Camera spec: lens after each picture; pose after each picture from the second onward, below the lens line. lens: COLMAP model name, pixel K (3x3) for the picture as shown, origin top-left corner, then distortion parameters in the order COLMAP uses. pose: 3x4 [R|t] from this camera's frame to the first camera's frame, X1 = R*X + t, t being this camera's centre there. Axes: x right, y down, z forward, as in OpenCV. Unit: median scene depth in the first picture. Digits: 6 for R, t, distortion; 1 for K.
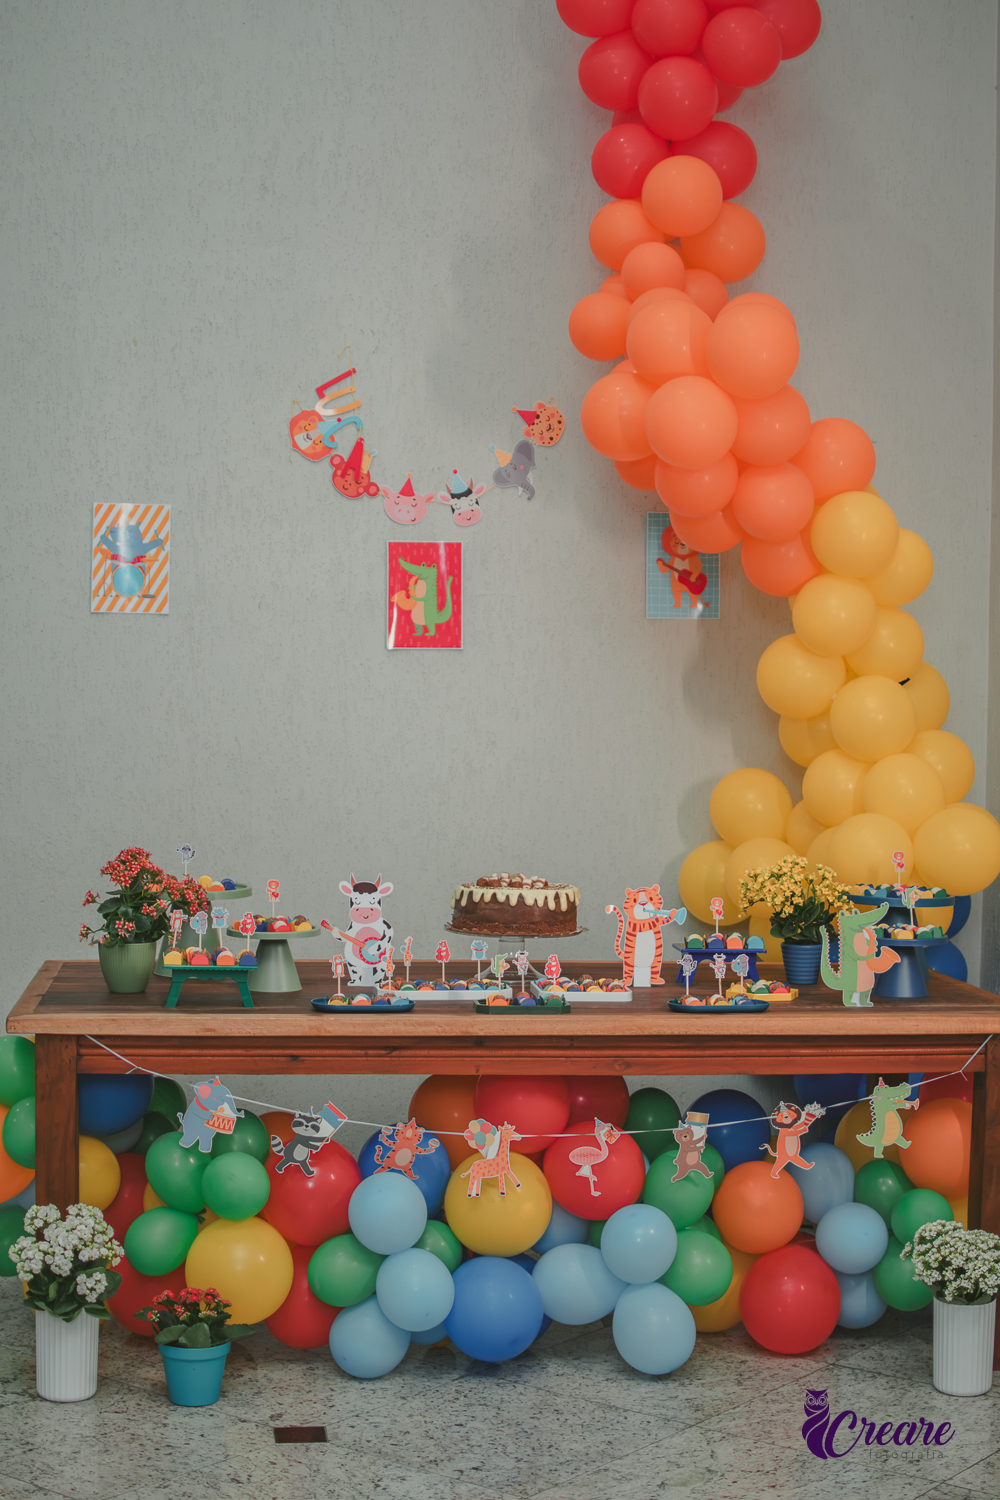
lens RADIAL K [[2318.1, 0, 500.0], [0, 2318.1, 750.0], [0, 0, 1]] dist [-0.174972, 0.106855]
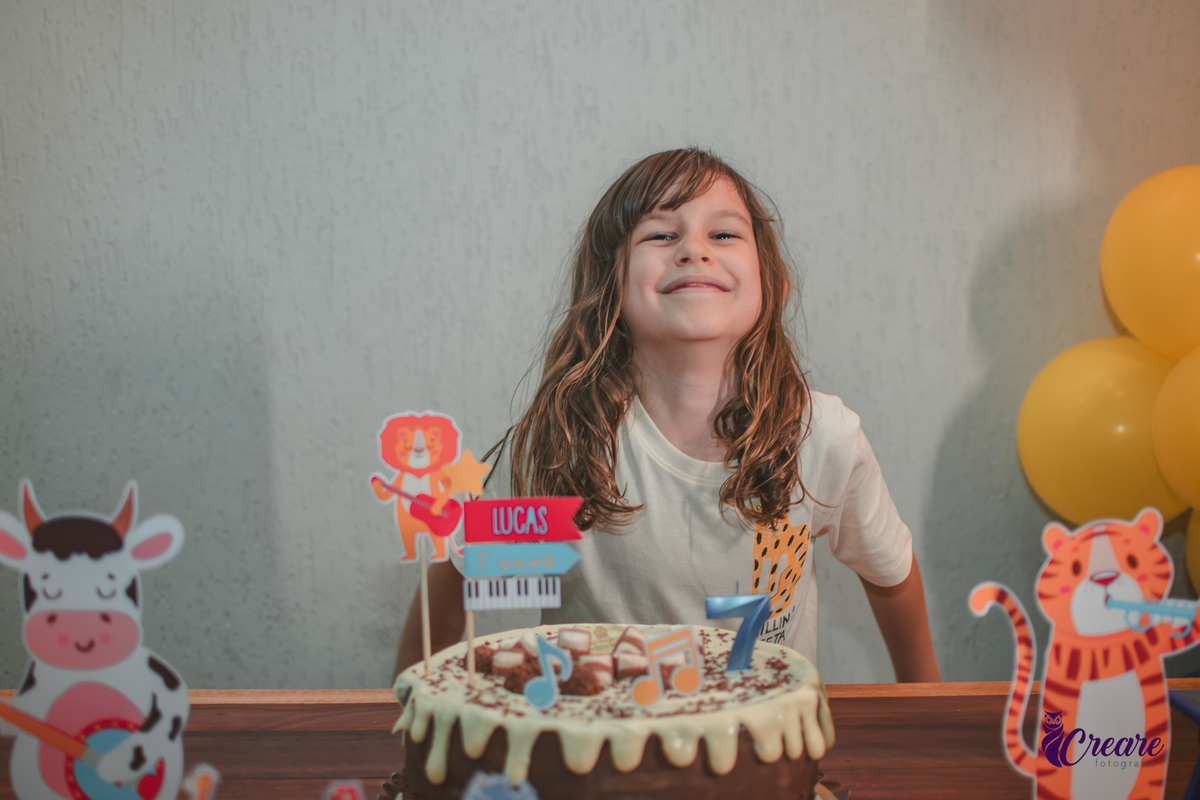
lens RADIAL K [[1908.7, 0, 600.0], [0, 1908.7, 400.0], [0, 0, 1]] dist [-0.170734, 0.064288]
pose [[0.999920, -0.000468, -0.012611, 0.003793], [0.001492, 0.996687, 0.081322, 0.026360], [0.012531, -0.081334, 0.996608, 0.777817]]
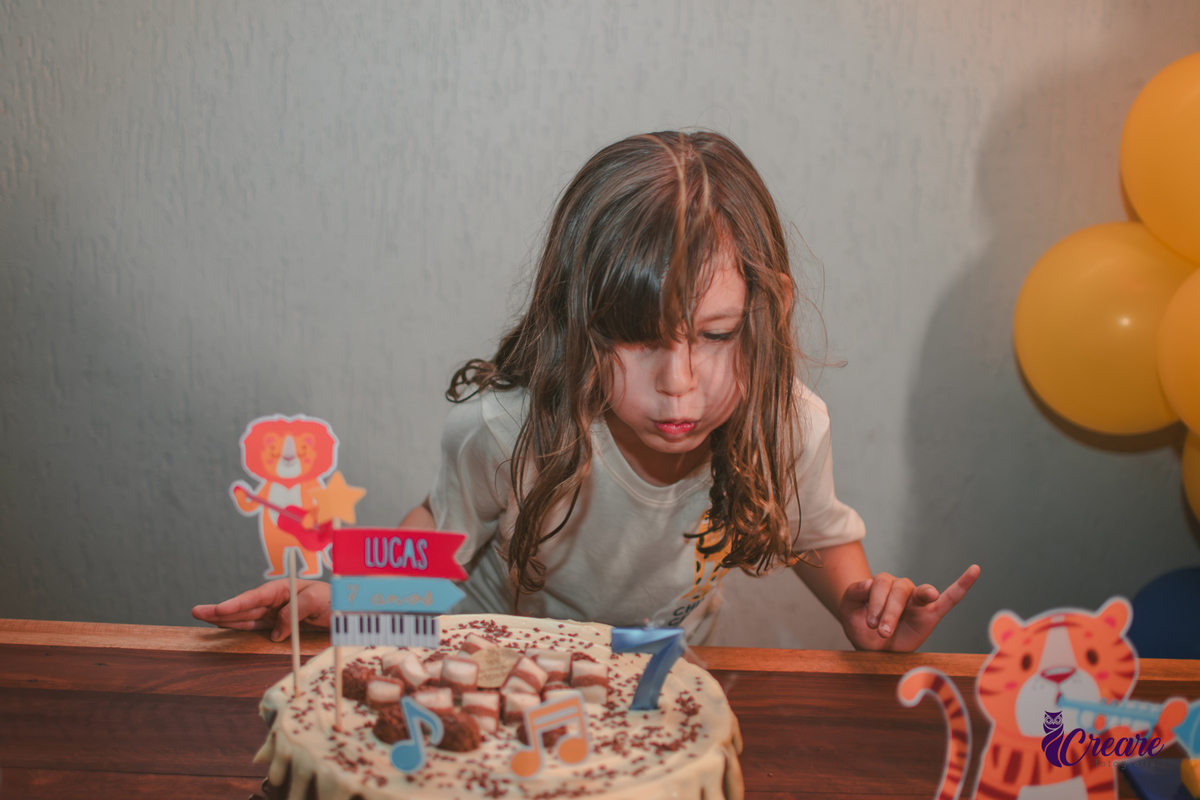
lens RADIAL K [[1854.5, 0, 600.0], [0, 1854.5, 400.0], [0, 0, 1]] dist [-0.174972, 0.106855]
pose [[0.997882, 0.058416, -0.028617, 0.017824], [-0.049282, 0.966064, 0.253560, -0.007775], [0.042458, -0.251612, 0.966896, 0.823665]]
